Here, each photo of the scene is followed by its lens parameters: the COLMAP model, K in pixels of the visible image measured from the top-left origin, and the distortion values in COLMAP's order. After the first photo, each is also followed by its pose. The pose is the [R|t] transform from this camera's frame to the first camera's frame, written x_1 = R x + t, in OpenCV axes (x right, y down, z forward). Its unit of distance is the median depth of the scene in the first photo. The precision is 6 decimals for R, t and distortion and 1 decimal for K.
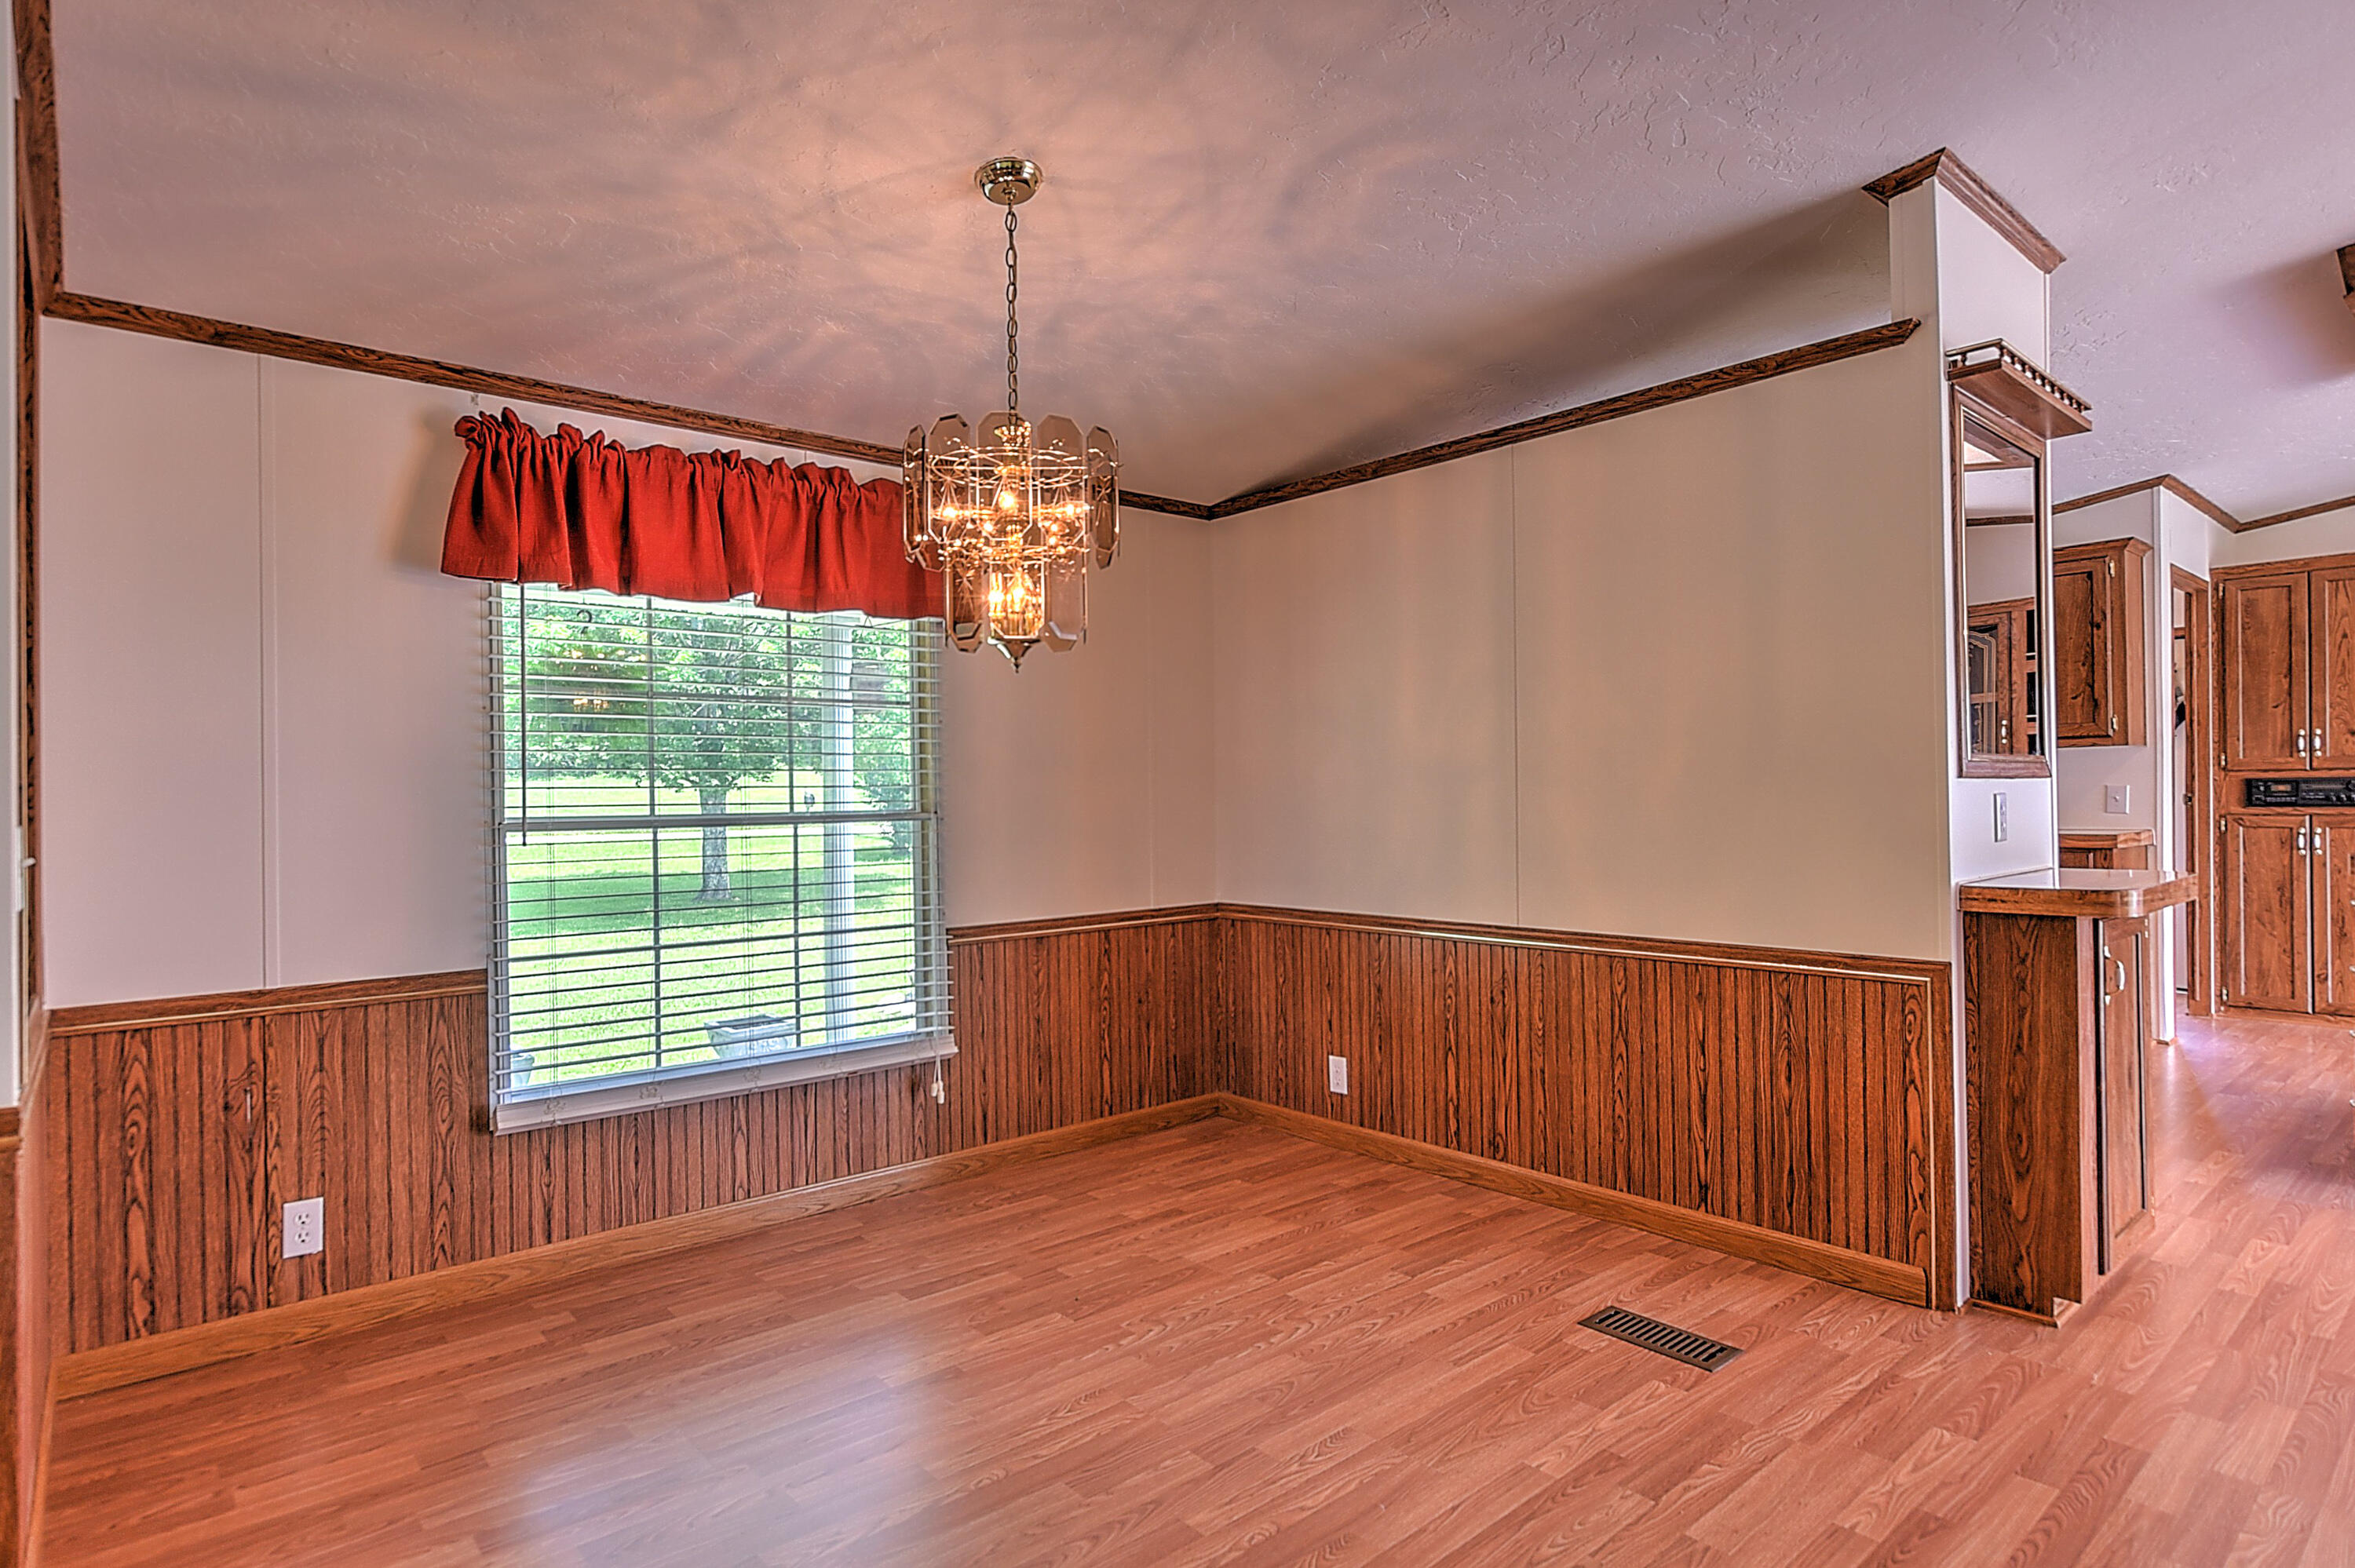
lens RADIAL K [[1208.5, 0, 1169.7], [0, 1208.5, 789.2], [0, 0, 1]] dist [-0.004426, -0.000824]
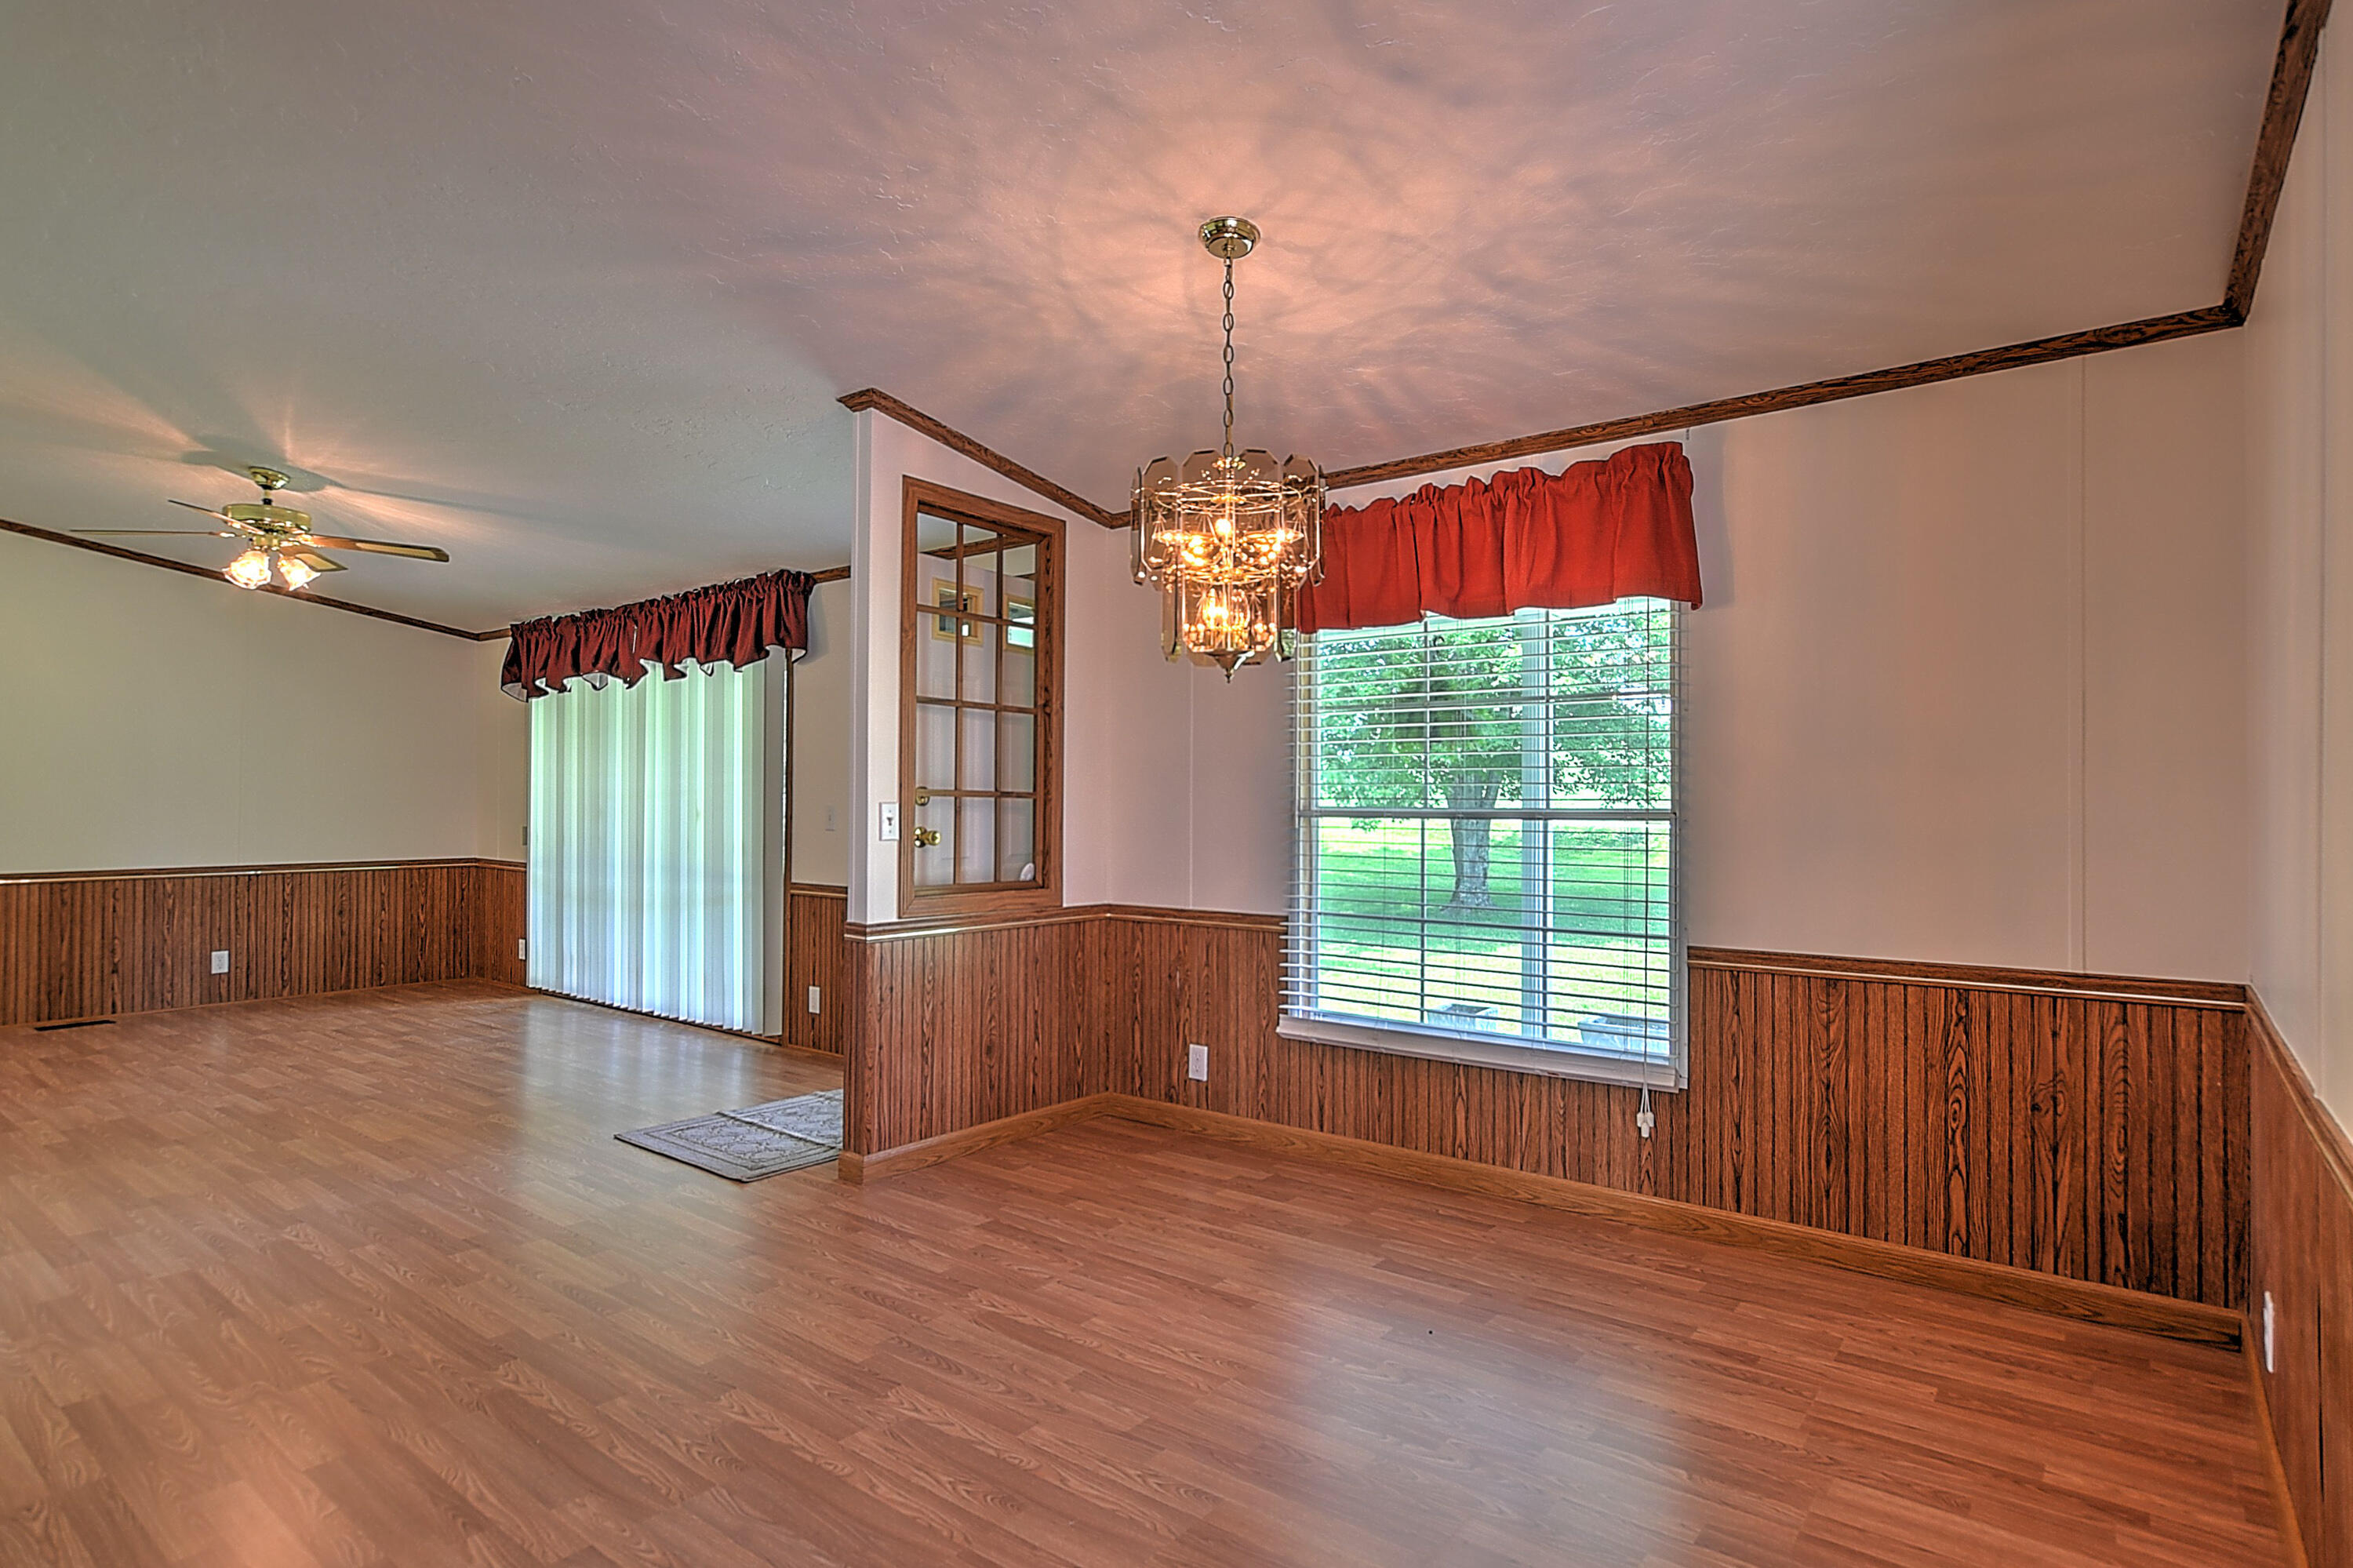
lens RADIAL K [[1189.0, 0, 1135.1], [0, 1189.0, 788.2], [0, 0, 1]] dist [-0.002369, 0.000544]
pose [[0.208877, 0.006888, -0.977918, 0.674608], [0.000240, 0.999975, 0.007095, -0.006050], [0.977942, -0.001717, 0.208870, 0.507502]]
